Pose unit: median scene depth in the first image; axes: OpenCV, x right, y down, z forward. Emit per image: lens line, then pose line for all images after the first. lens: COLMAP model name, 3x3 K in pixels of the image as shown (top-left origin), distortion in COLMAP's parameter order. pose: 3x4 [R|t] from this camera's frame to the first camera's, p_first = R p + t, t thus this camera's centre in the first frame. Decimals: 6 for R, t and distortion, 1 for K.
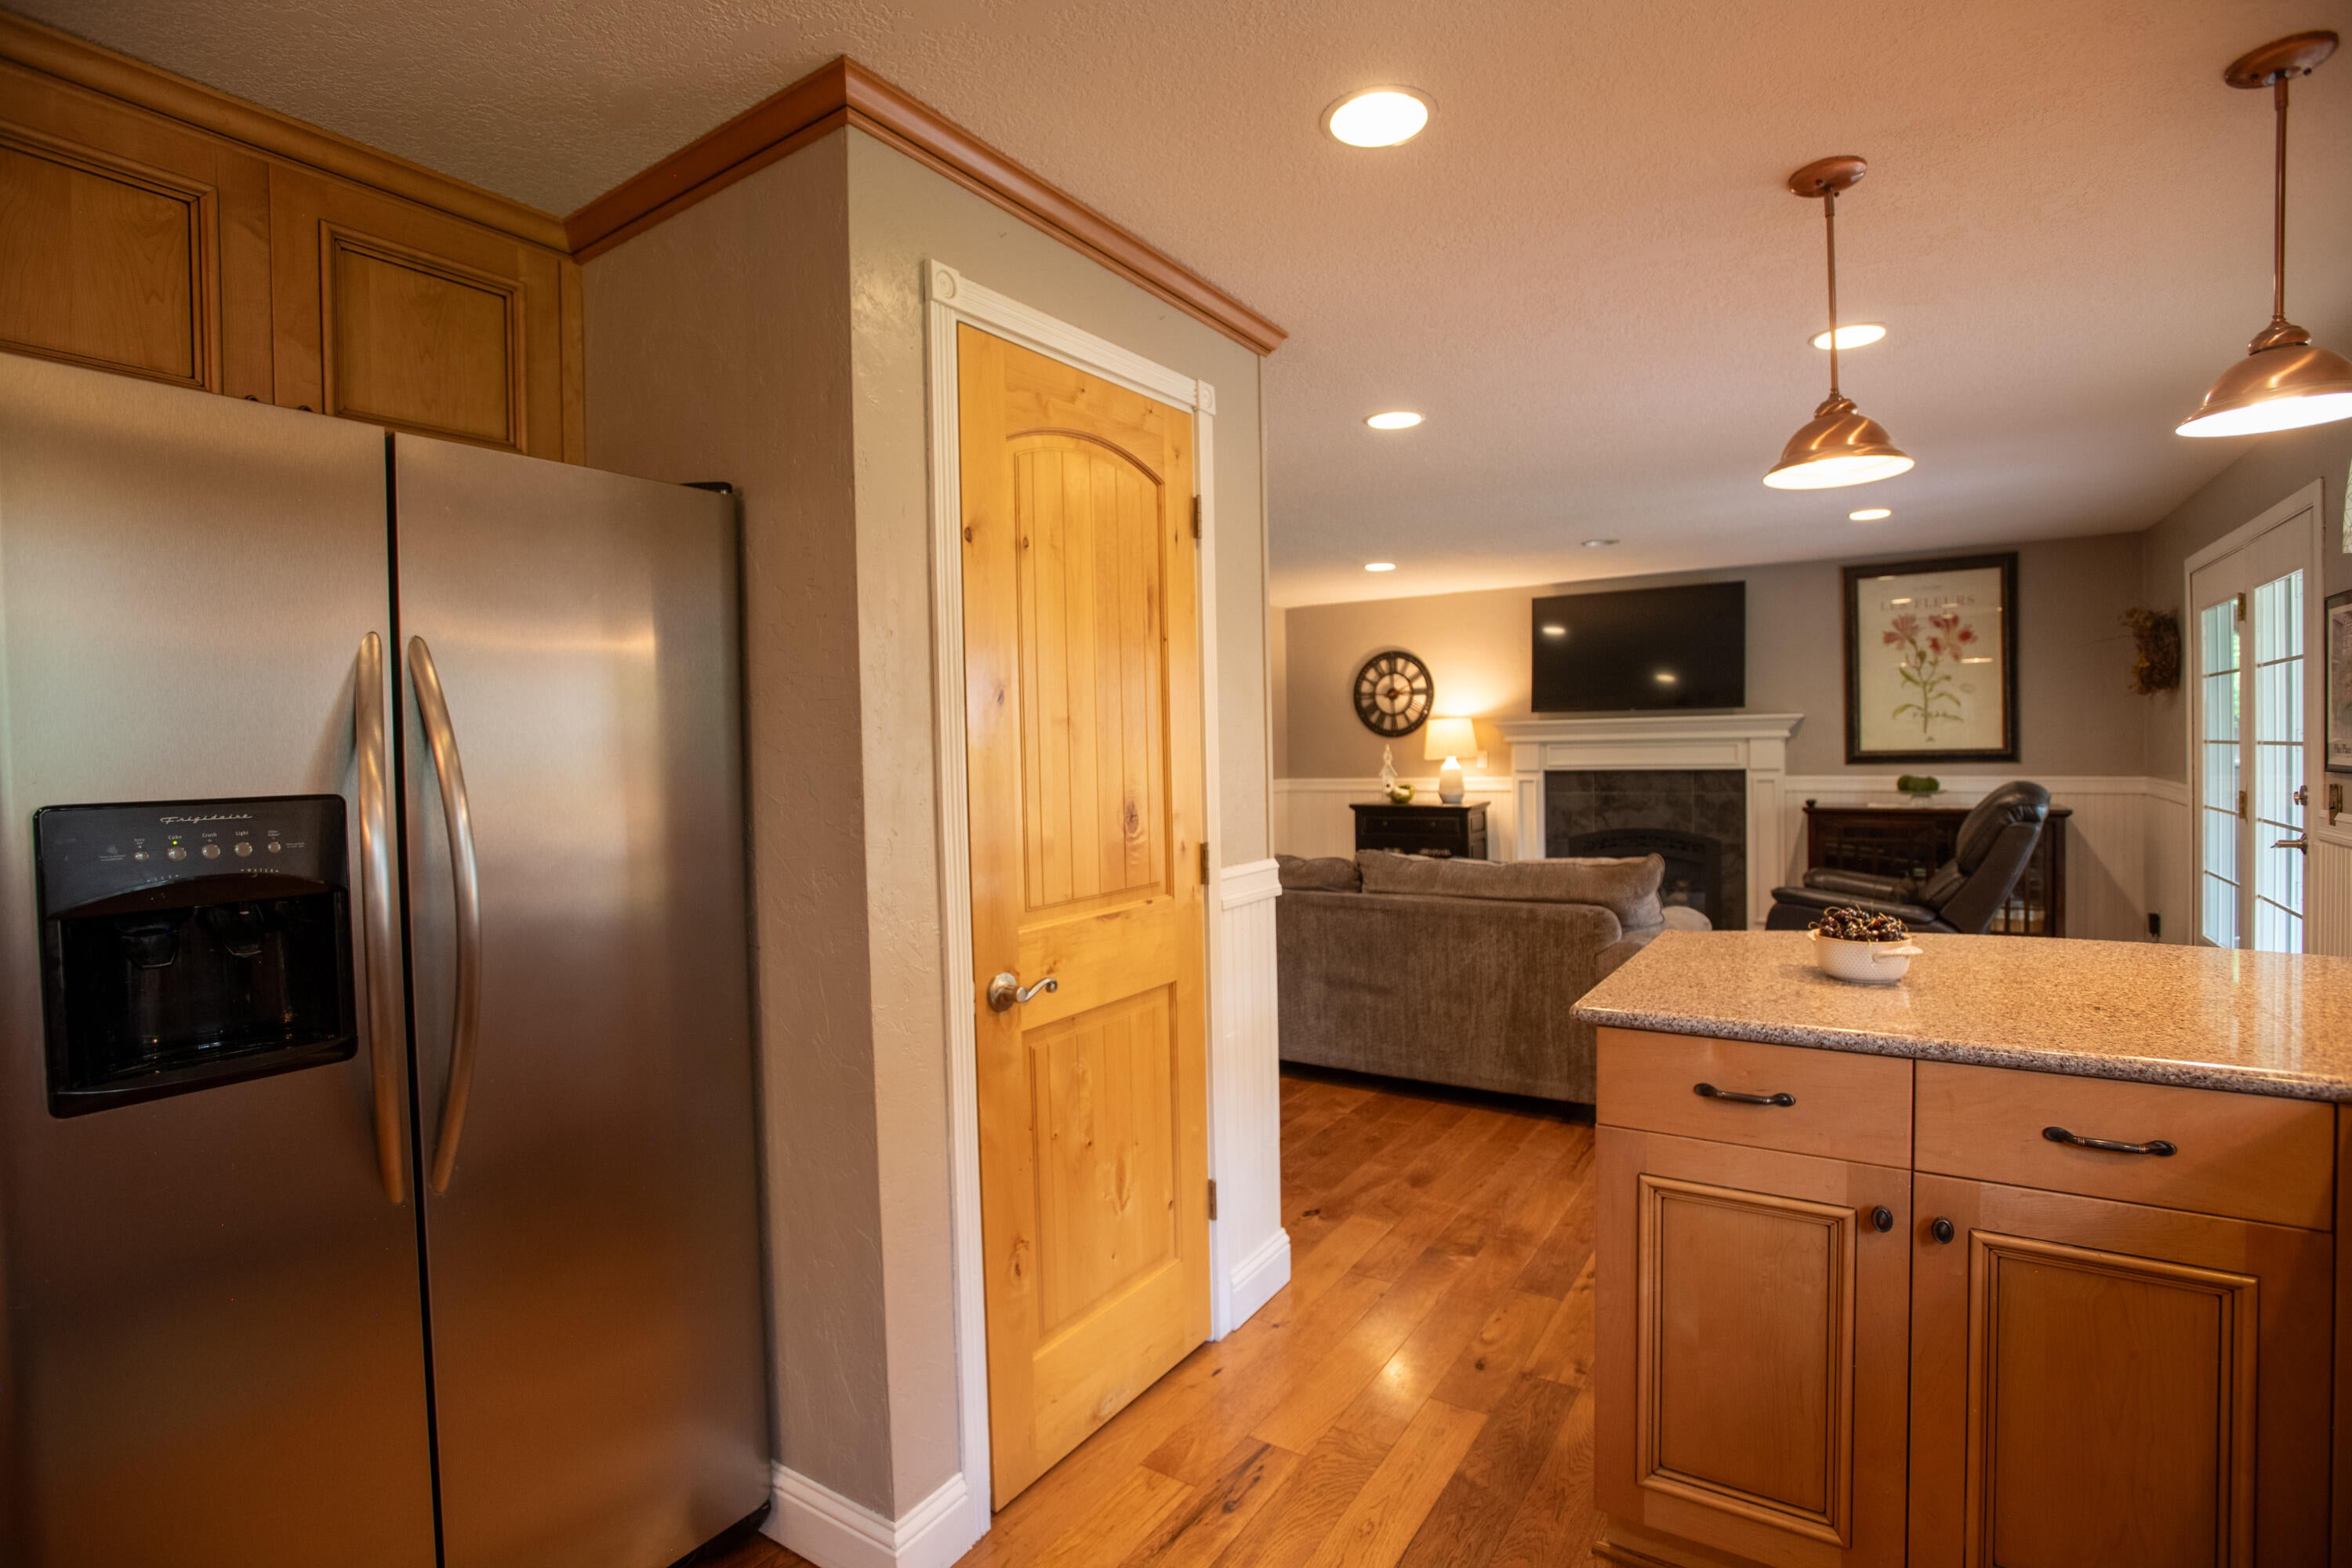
lens RADIAL K [[1129.4, 0, 1169.8], [0, 1129.4, 774.1], [0, 0, 1]] dist [-0.056774, 0.019295]
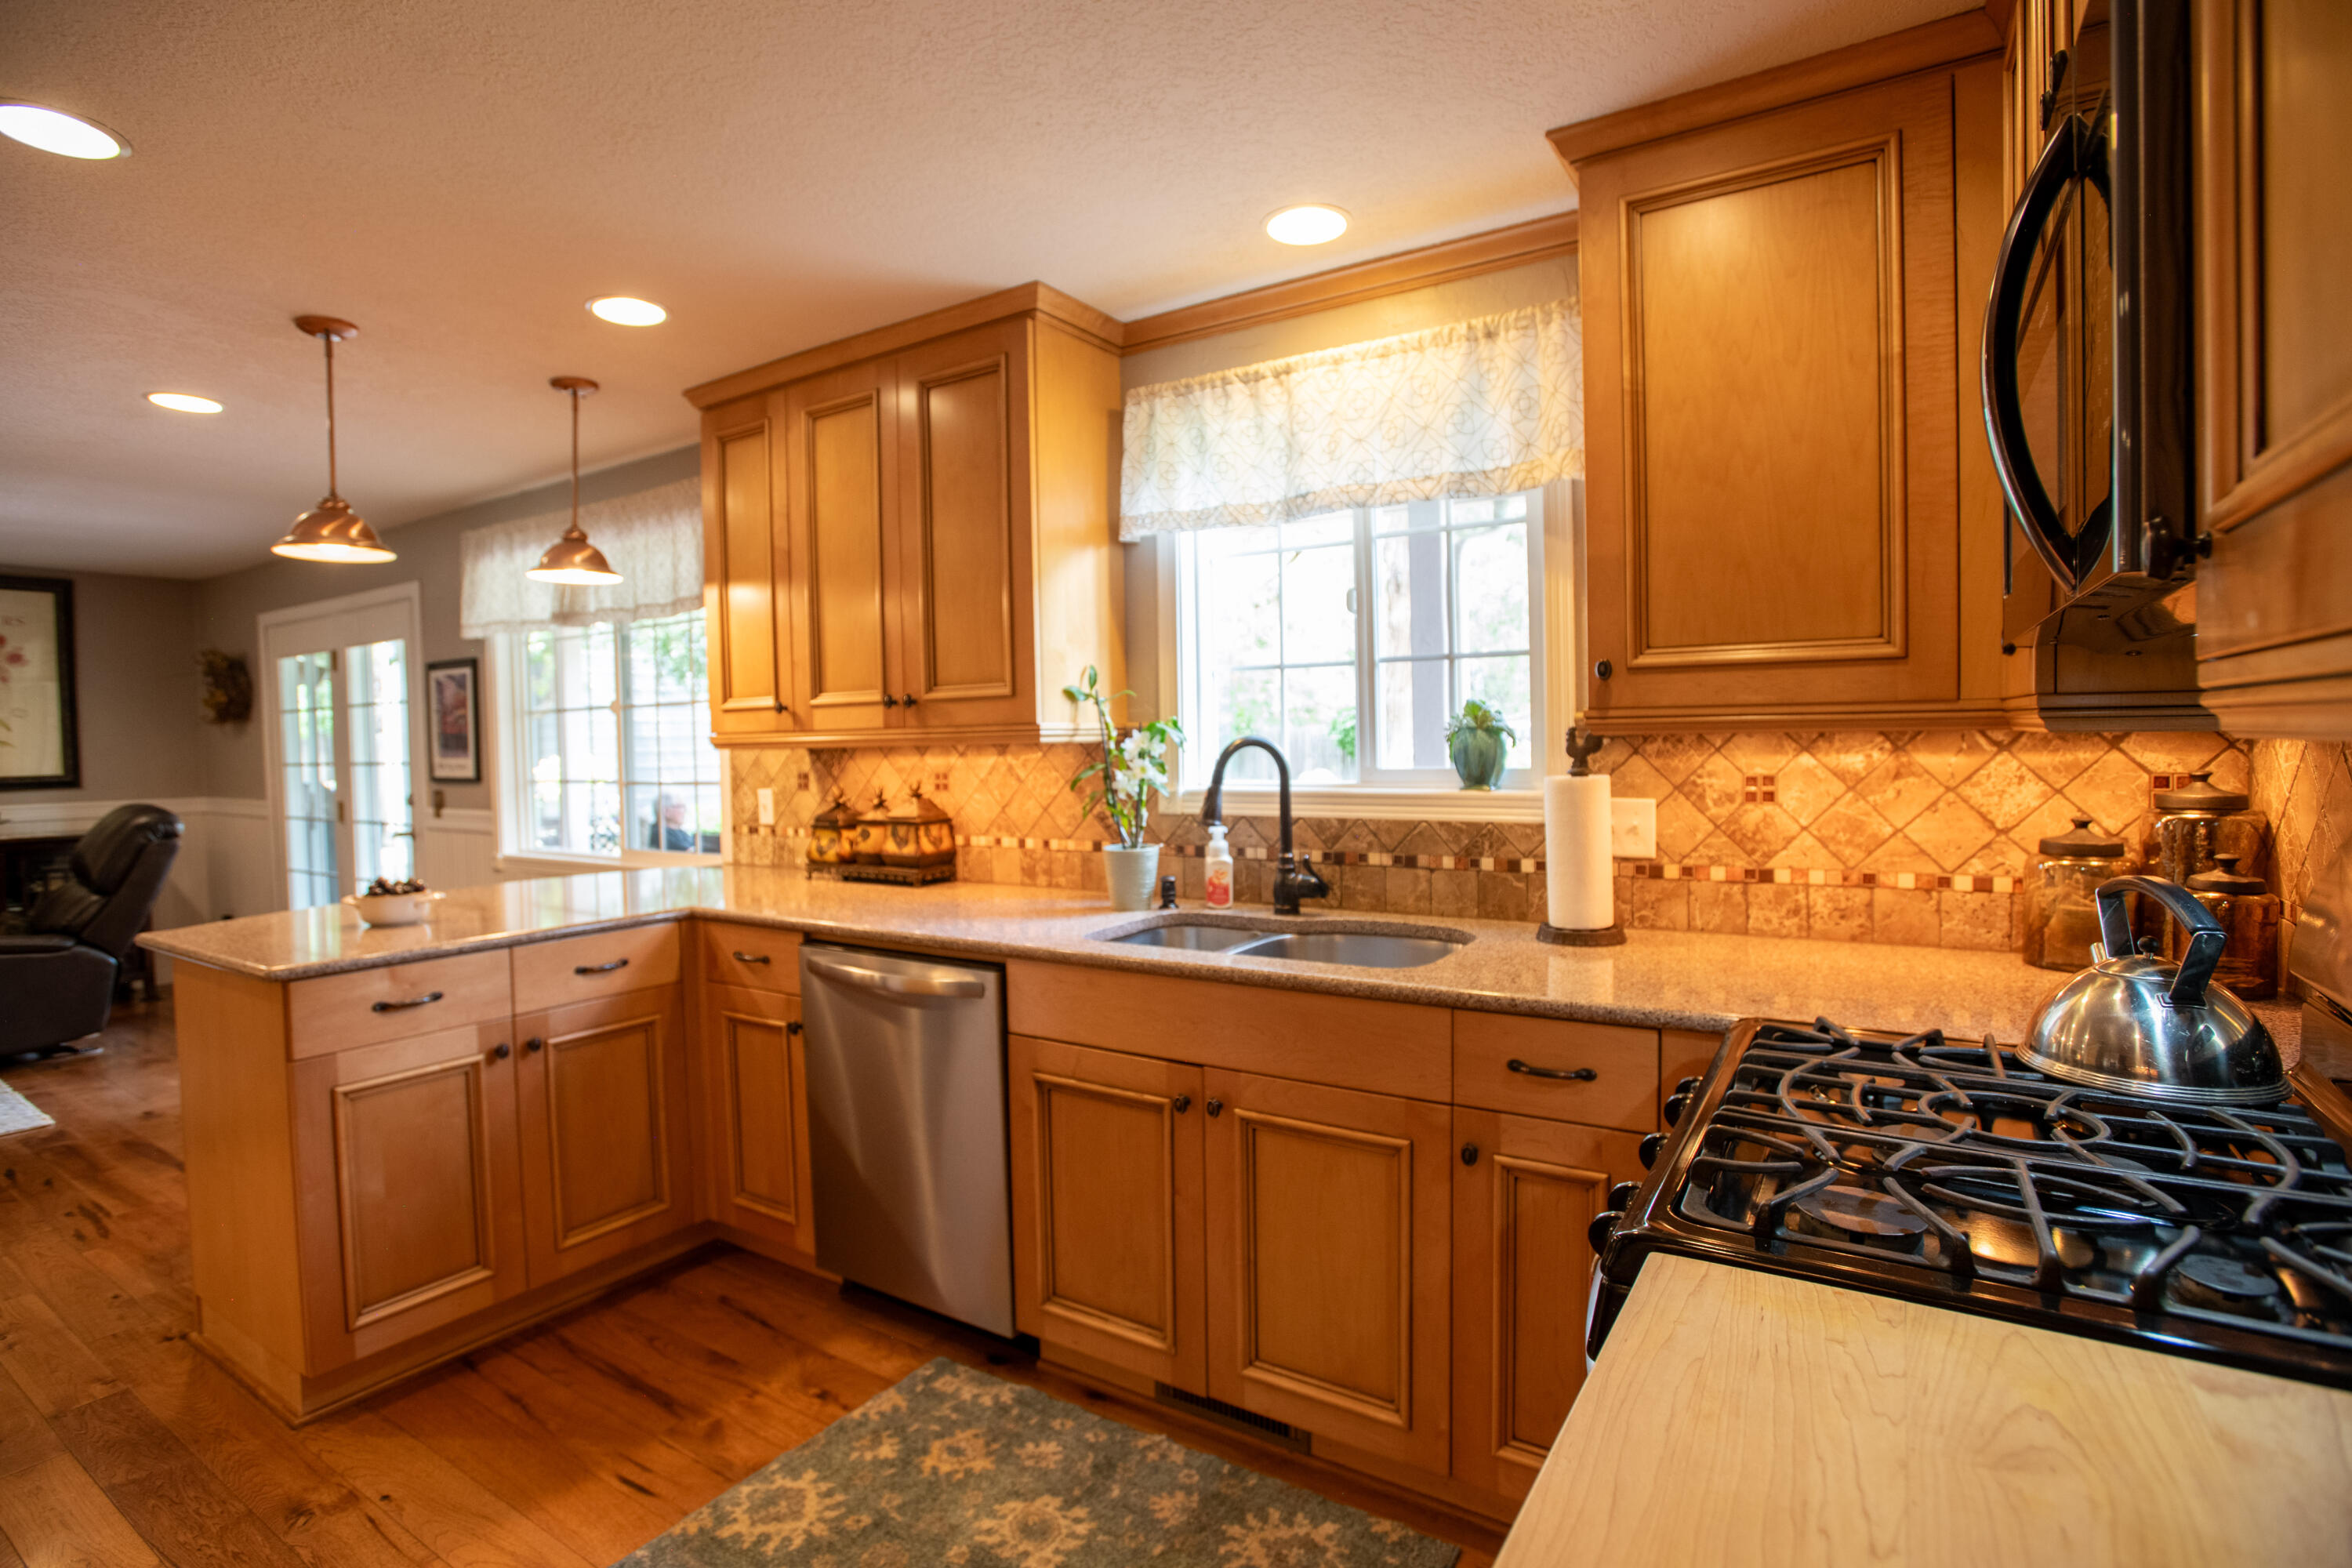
lens RADIAL K [[1129.4, 0, 1169.8], [0, 1129.4, 774.1], [0, 0, 1]] dist [-0.056774, 0.019295]
pose [[-0.009637, -0.011370, 0.999889, -0.727042], [0.041202, 0.999082, 0.011758, 0.017776], [-0.999104, 0.041311, -0.009160, 0.022877]]
